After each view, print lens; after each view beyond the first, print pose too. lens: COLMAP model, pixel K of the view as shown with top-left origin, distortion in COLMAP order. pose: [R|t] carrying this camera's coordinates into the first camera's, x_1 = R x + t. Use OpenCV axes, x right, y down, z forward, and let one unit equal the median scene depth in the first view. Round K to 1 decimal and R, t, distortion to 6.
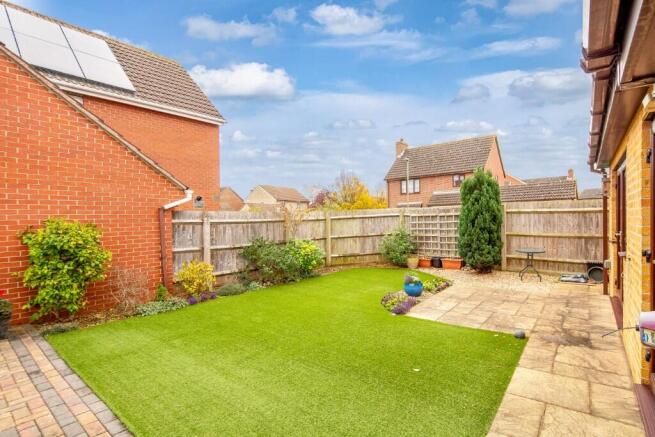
lens RADIAL K [[332.2, 0, 327.5], [0, 332.2, 218.5], [0, 0, 1]] dist [0.002623, 0.000312]
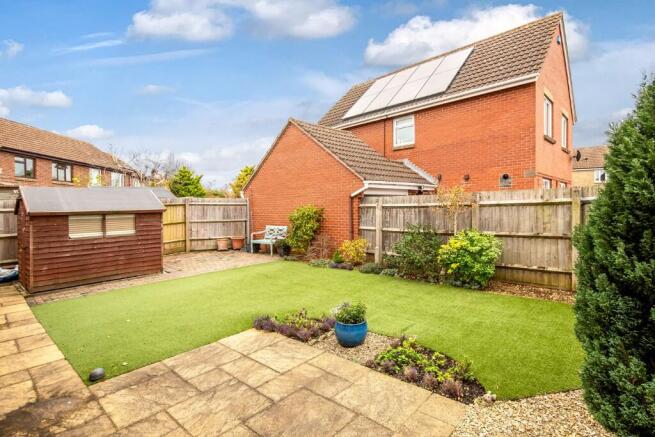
lens RADIAL K [[314.9, 0, 344.9], [0, 314.9, 201.7], [0, 0, 1]] dist [0.000658, -0.000503]
pose [[-0.032400, 0.010447, -0.999420, 0.765359], [0.025006, 0.999641, 0.009639, -0.019719], [0.999162, -0.024679, -0.032649, 0.962758]]
